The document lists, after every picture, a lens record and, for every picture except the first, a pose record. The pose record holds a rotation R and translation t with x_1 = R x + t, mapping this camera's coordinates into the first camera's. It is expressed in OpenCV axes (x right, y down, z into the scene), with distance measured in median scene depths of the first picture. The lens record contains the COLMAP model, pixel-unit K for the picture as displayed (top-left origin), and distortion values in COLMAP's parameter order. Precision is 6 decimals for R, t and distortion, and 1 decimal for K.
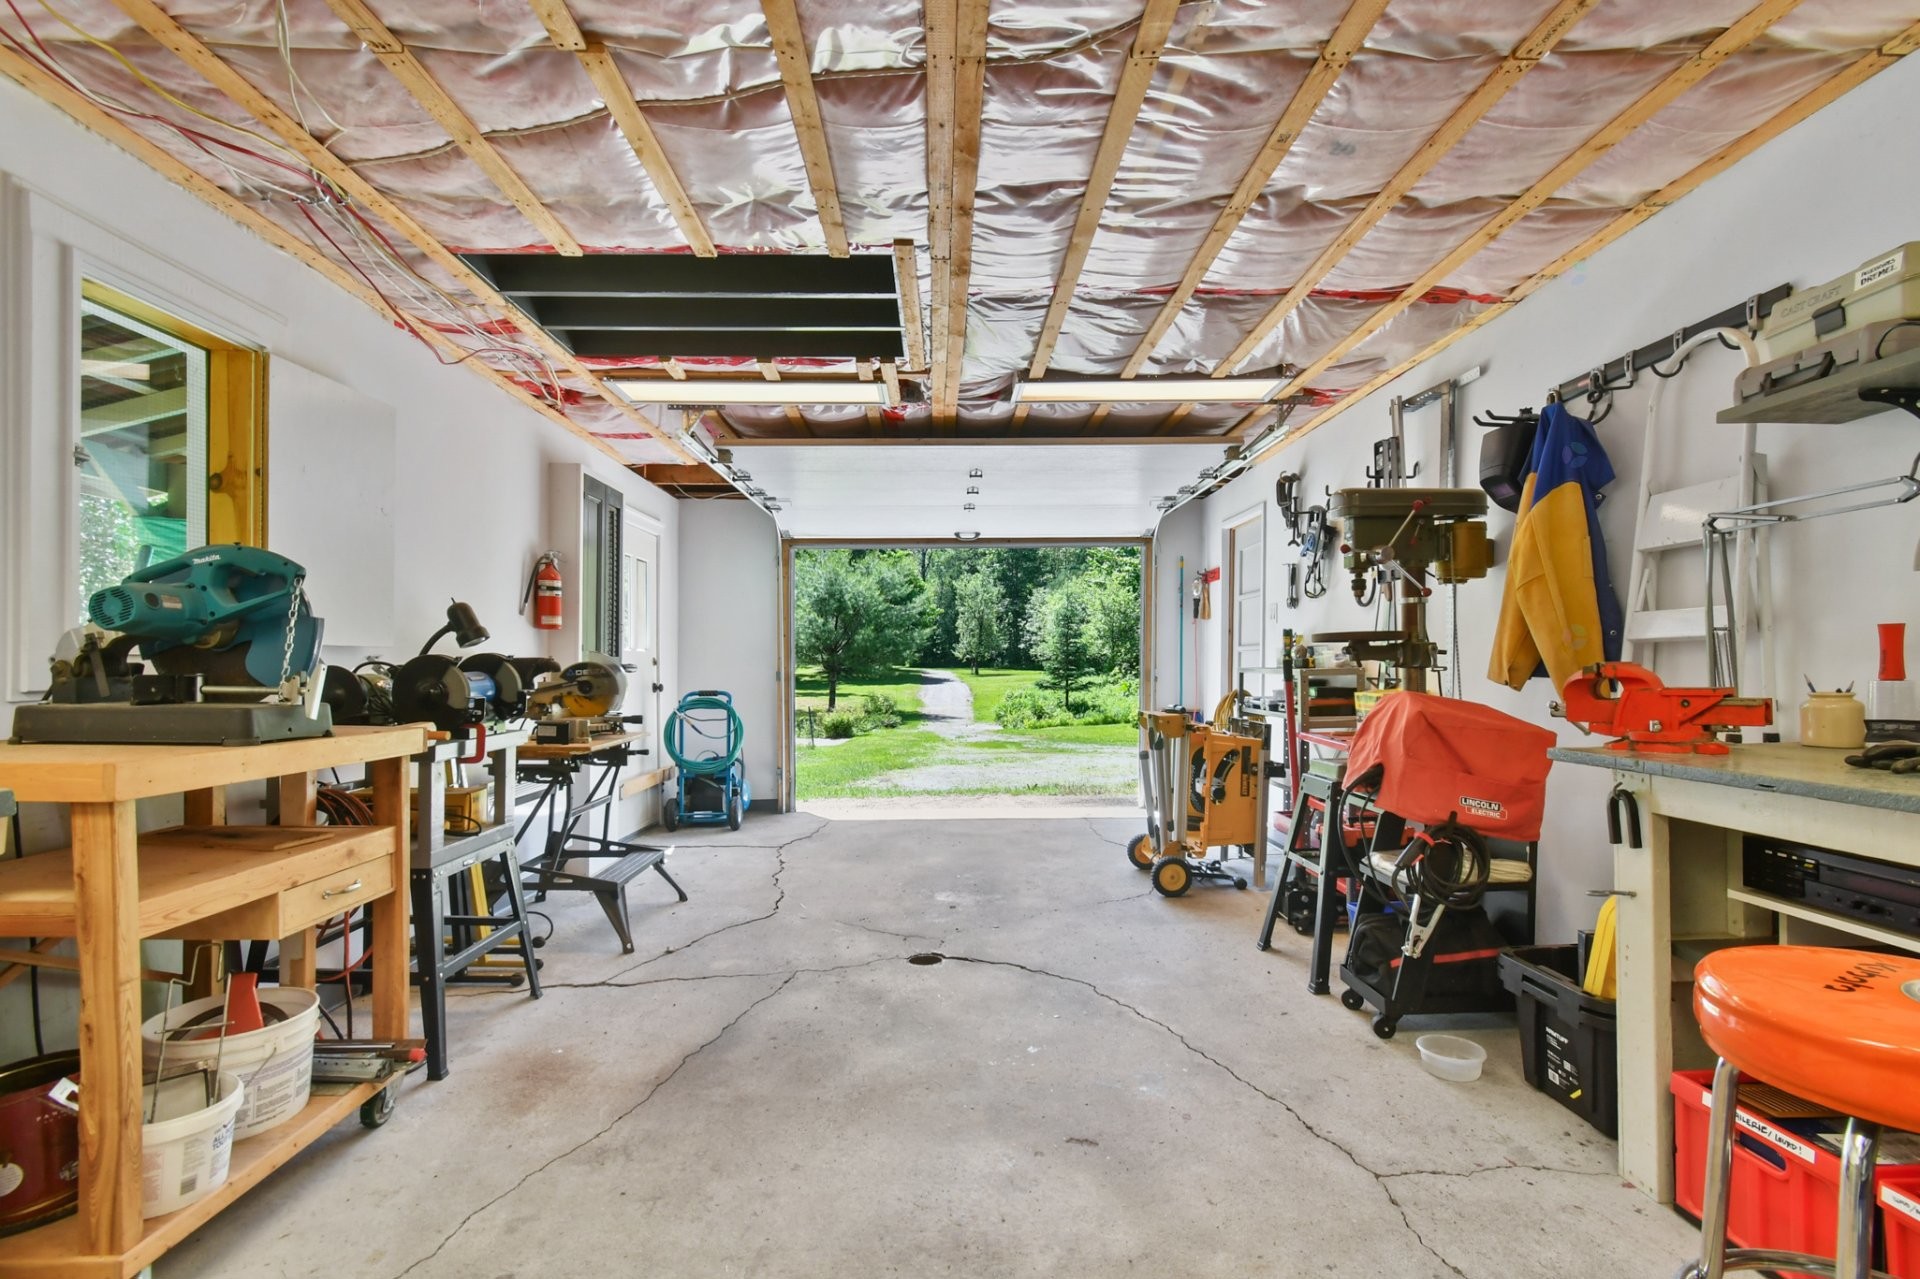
lens RADIAL K [[880.8, 0, 957.5], [0, 880.8, 651.5], [0, 0, 1]] dist [0.001000, 0.000064]
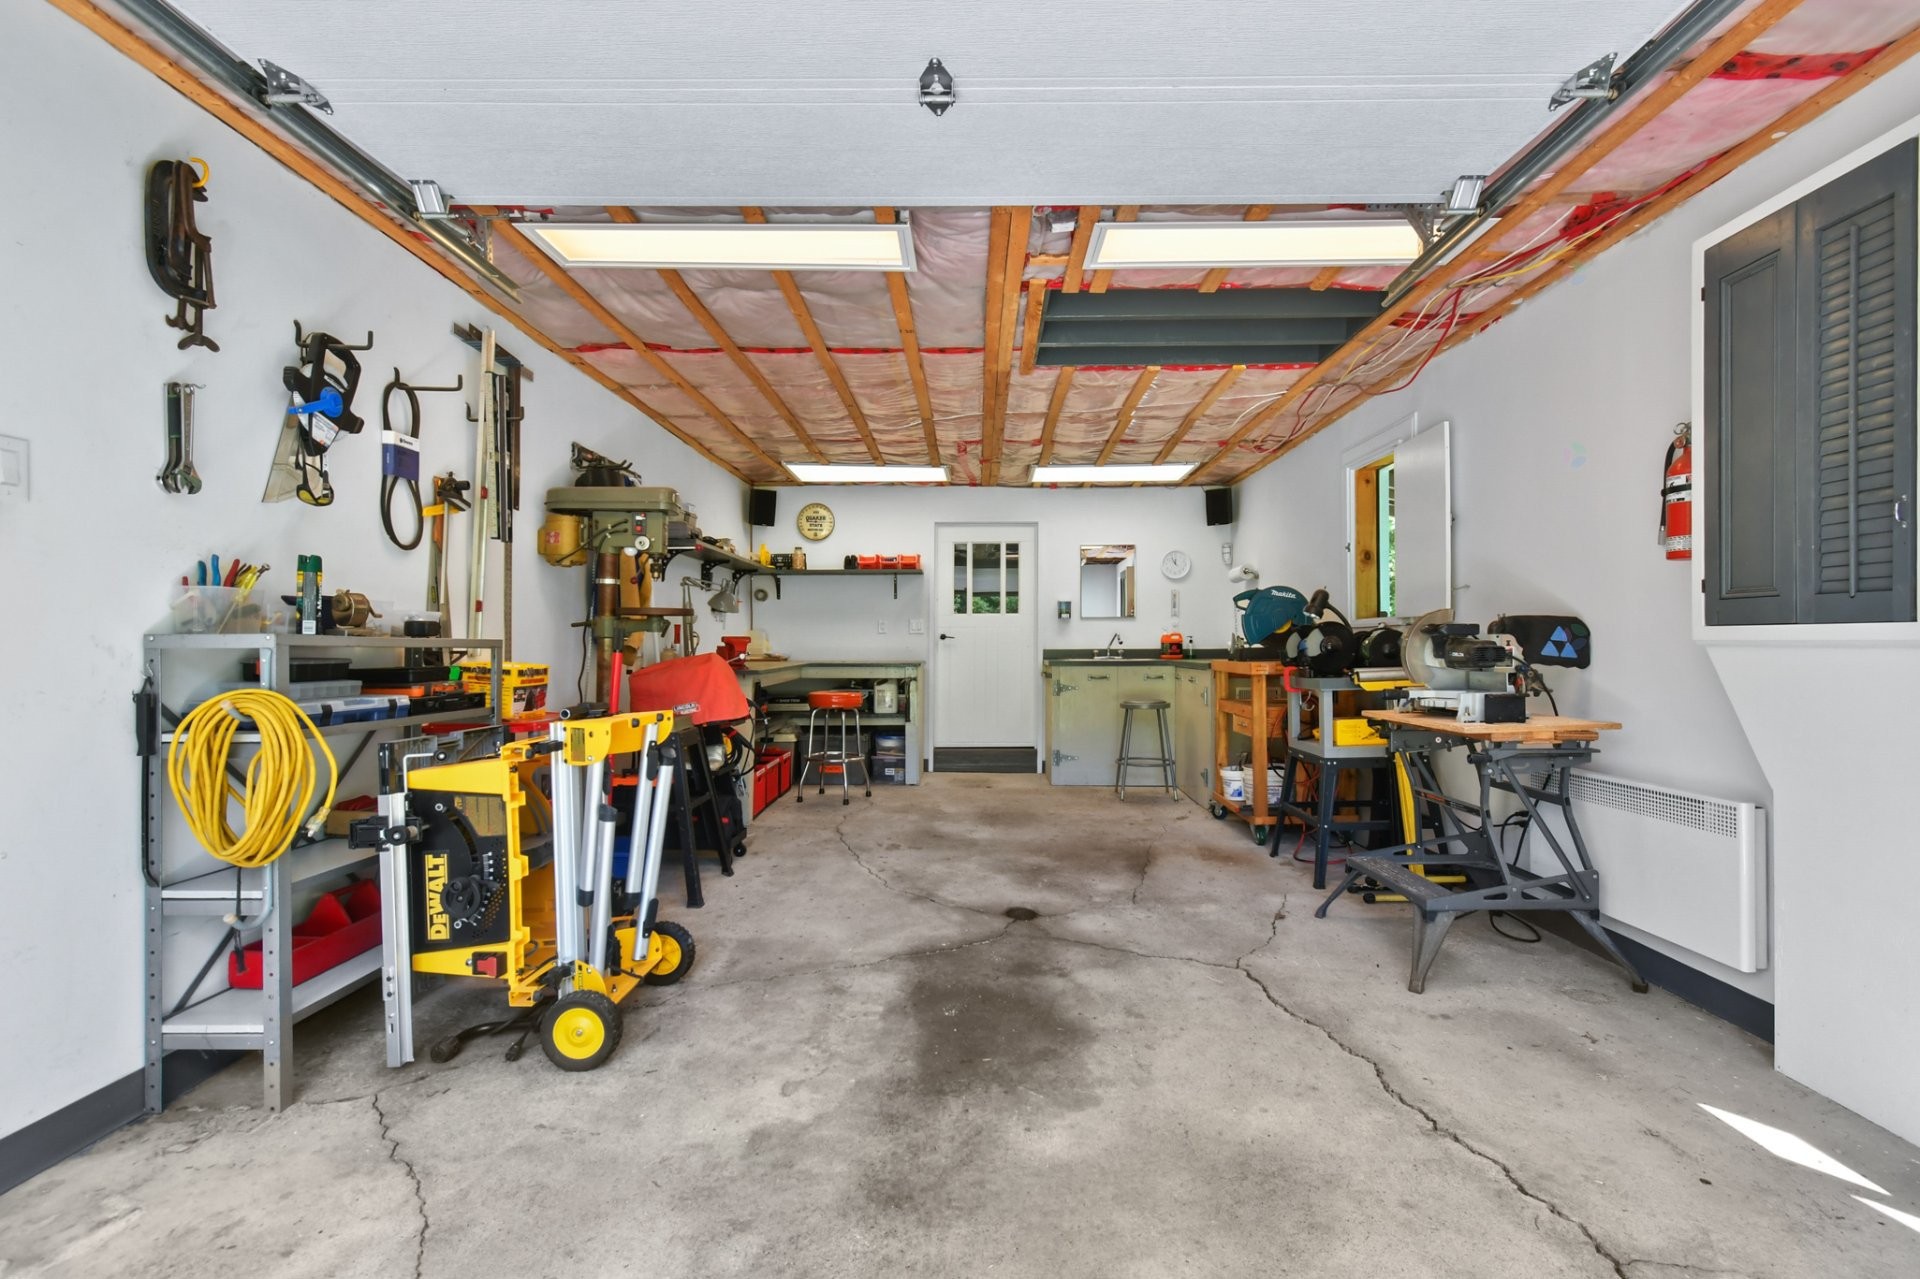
lens RADIAL K [[880.8, 0, 965.0], [0, 880.8, 640.7], [0, 0, 1]] dist [0.001000, 0.000064]
pose [[-0.998196, 0.005509, 0.059794, -0.036679], [0.005155, 0.999968, -0.006081, 0.029928], [-0.059826, -0.005762, -0.998192, 2.147142]]
